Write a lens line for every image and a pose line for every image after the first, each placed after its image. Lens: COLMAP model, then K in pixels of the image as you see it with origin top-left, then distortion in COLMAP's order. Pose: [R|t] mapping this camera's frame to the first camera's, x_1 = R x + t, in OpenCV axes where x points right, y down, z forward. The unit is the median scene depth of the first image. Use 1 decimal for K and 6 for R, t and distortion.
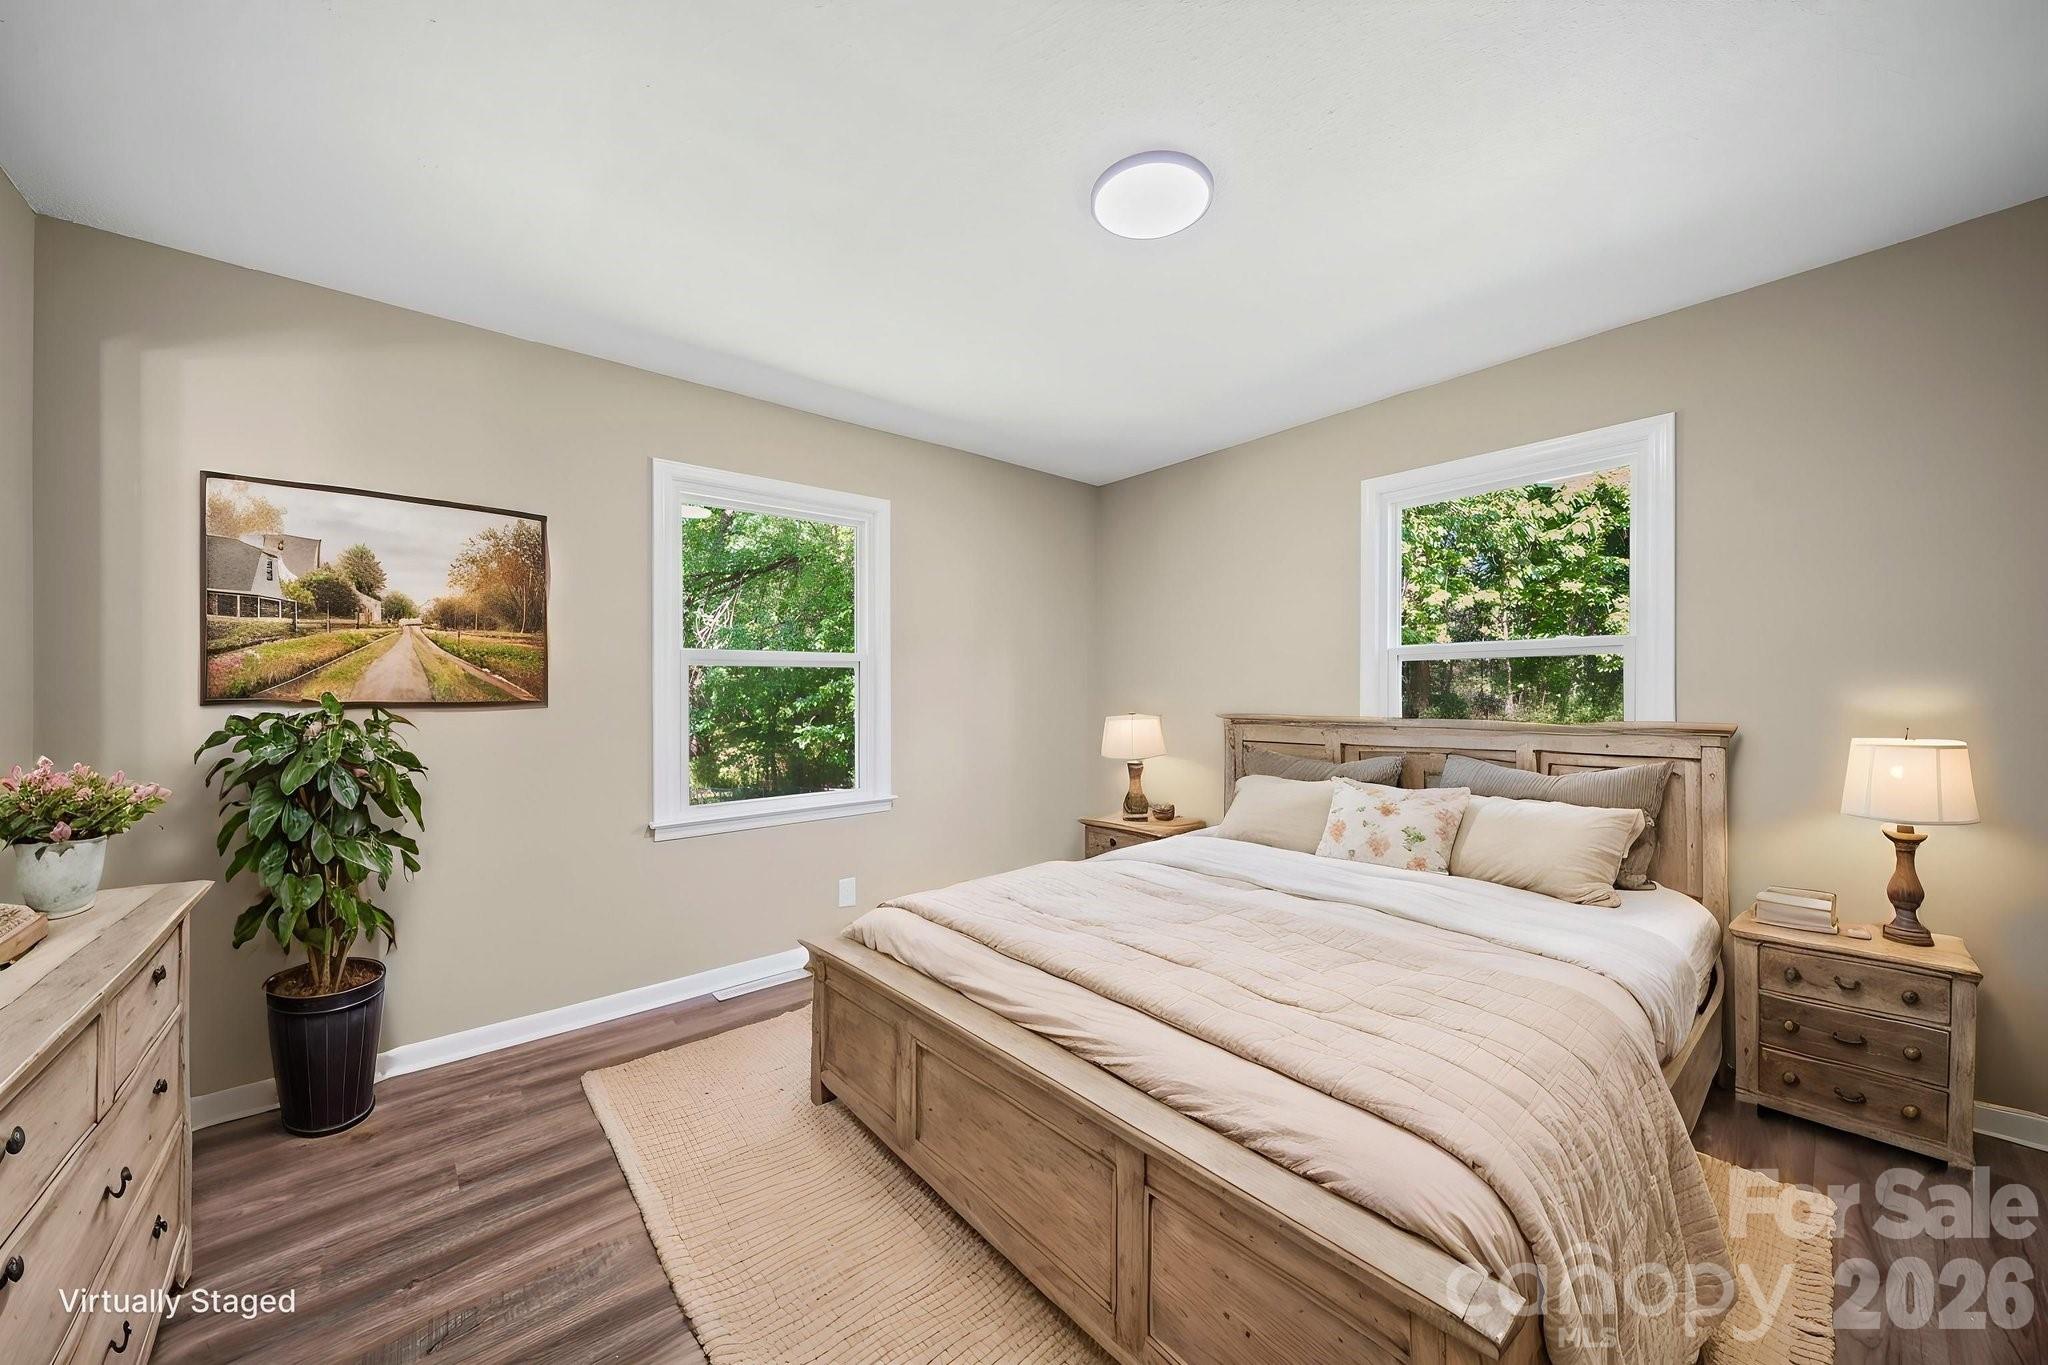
lens RADIAL K [[725.3, 0, 1021.9], [0, 725.3, 678.1], [0, 0, 1]] dist [0.001146, -0.000687]
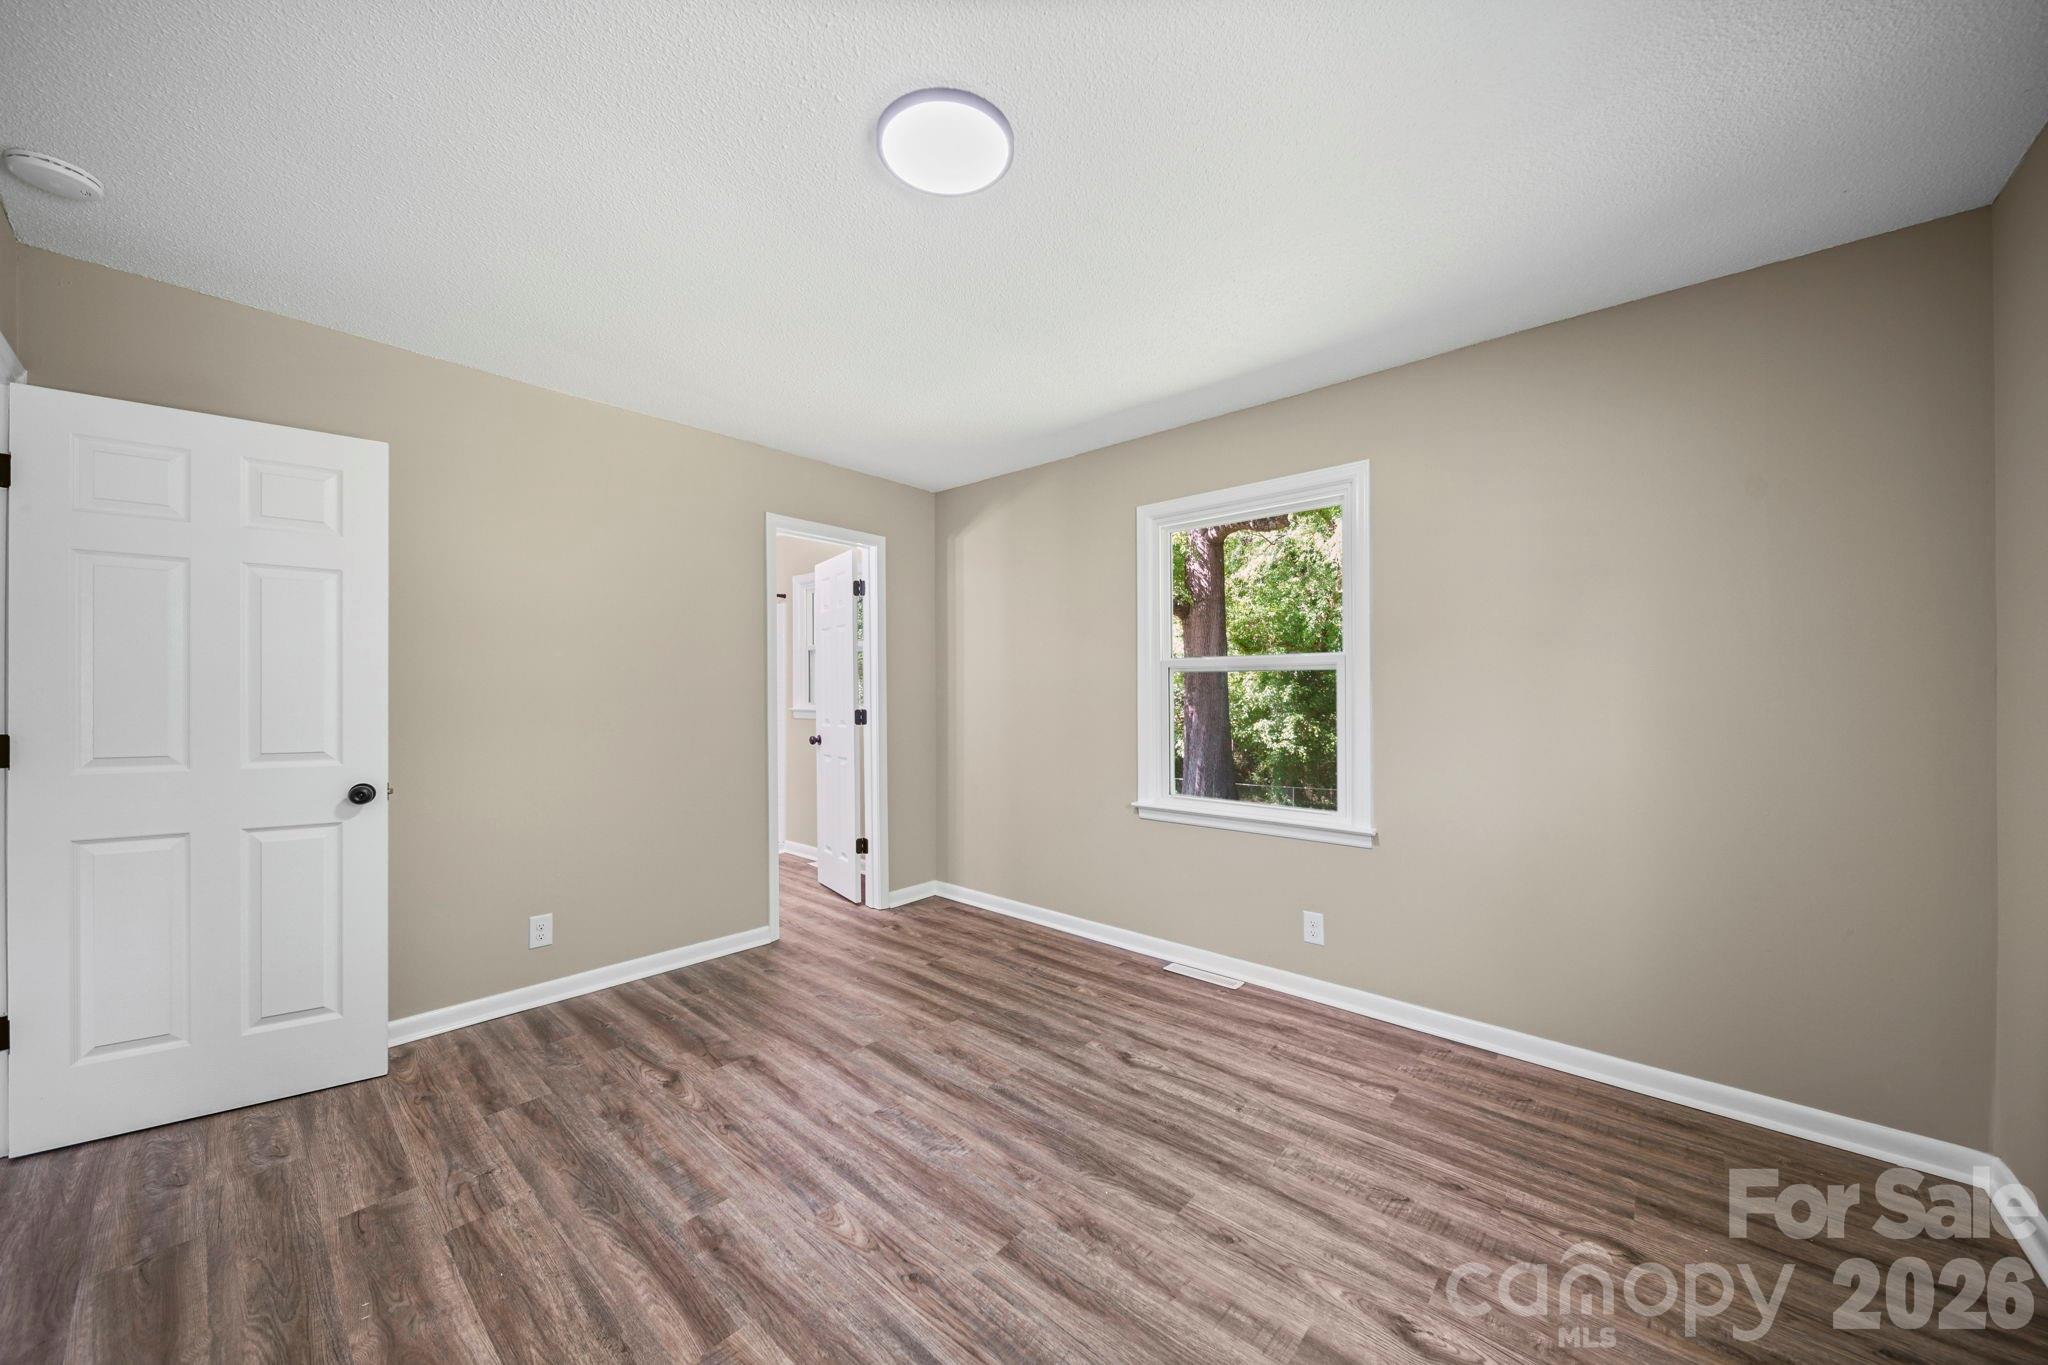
lens RADIAL K [[725.3, 0, 1023.9], [0, 725.3, 688.3], [0, 0, 1]] dist [0.001146, -0.000687]
pose [[0.135034, -0.008010, -0.990809, 0.663317], [0.009025, 0.999936, -0.006854, 0.011248], [0.990800, -0.008017, 0.135098, 0.615529]]
